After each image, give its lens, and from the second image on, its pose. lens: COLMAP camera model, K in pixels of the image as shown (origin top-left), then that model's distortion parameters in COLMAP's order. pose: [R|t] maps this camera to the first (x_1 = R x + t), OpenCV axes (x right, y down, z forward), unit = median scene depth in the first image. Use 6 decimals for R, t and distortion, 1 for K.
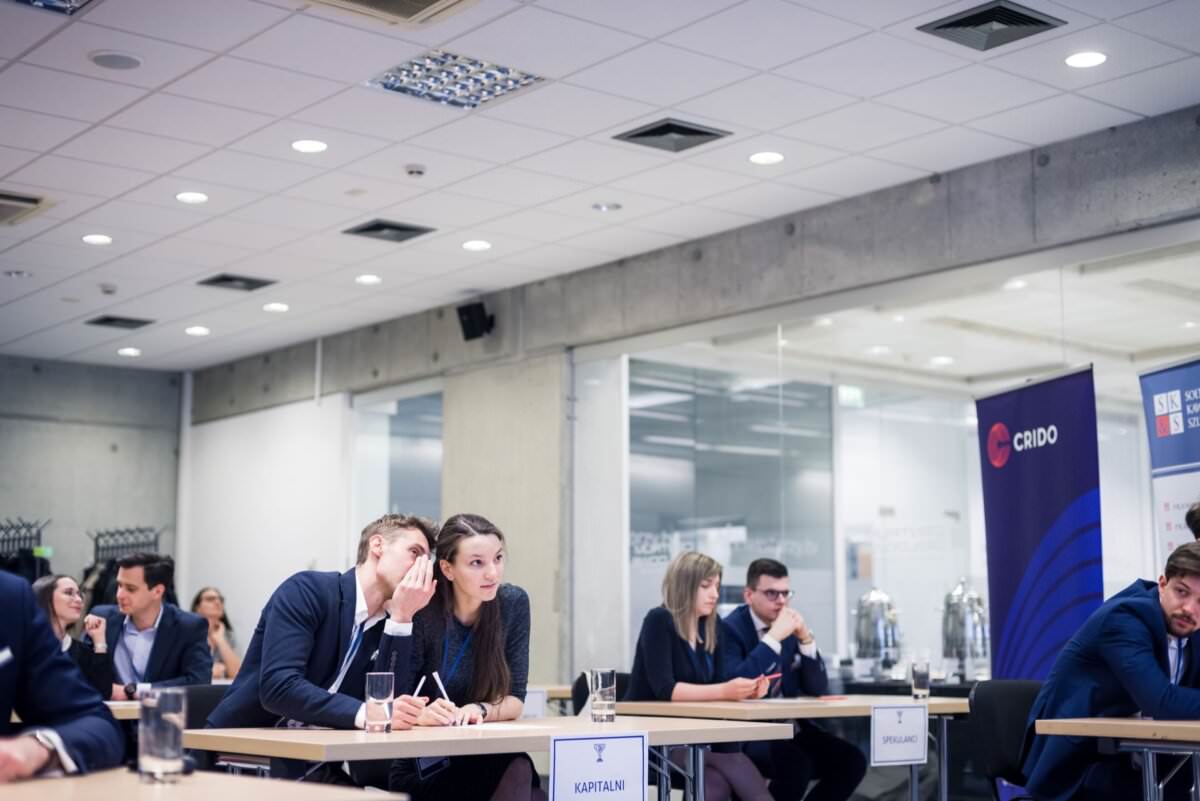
lens RADIAL K [[1721.0, 0, 600.0], [0, 1721.0, 400.5], [0, 0, 1]] dist [0.030739, 0.073110]
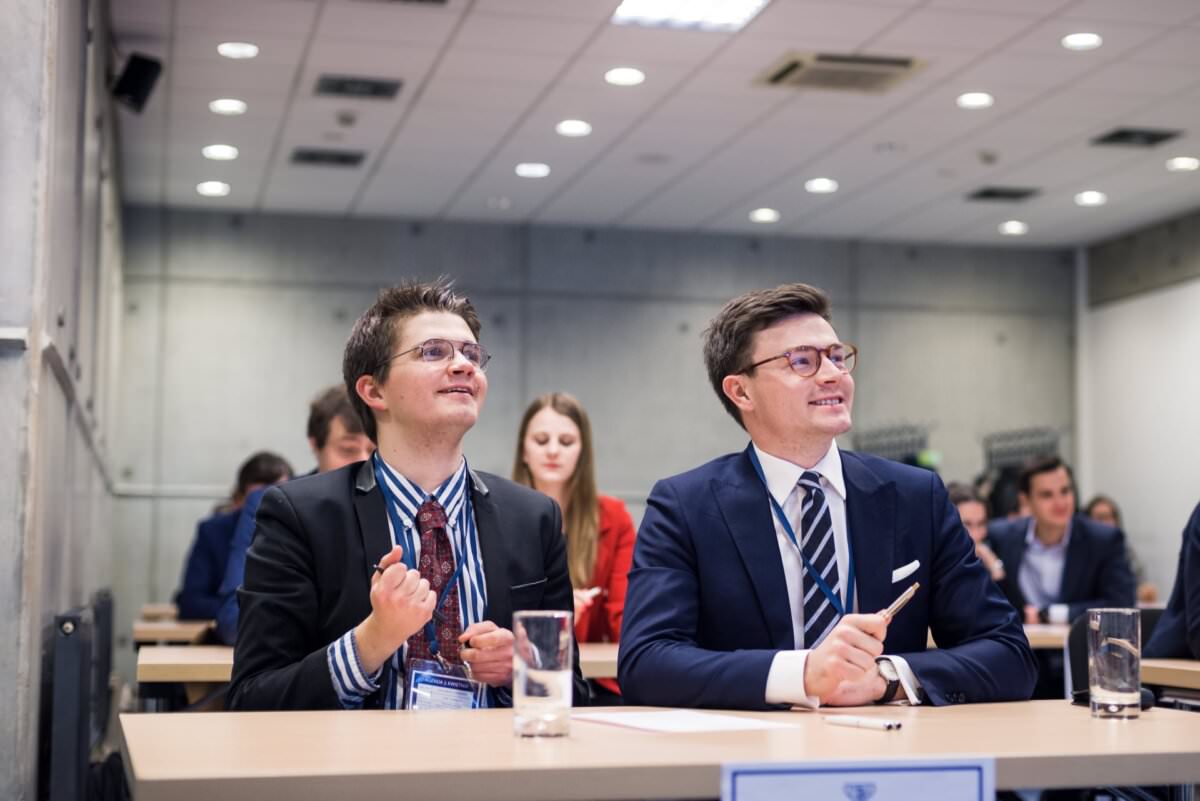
lens RADIAL K [[1806.0, 0, 600.0], [0, 1806.0, 400.5], [0, 0, 1]] dist [-0.151391, -0.052878]
pose [[0.913779, -0.030370, -0.405075, -0.103642], [0.045844, 0.998541, 0.028550, 0.024093], [0.403617, -0.044659, 0.913838, 0.091781]]
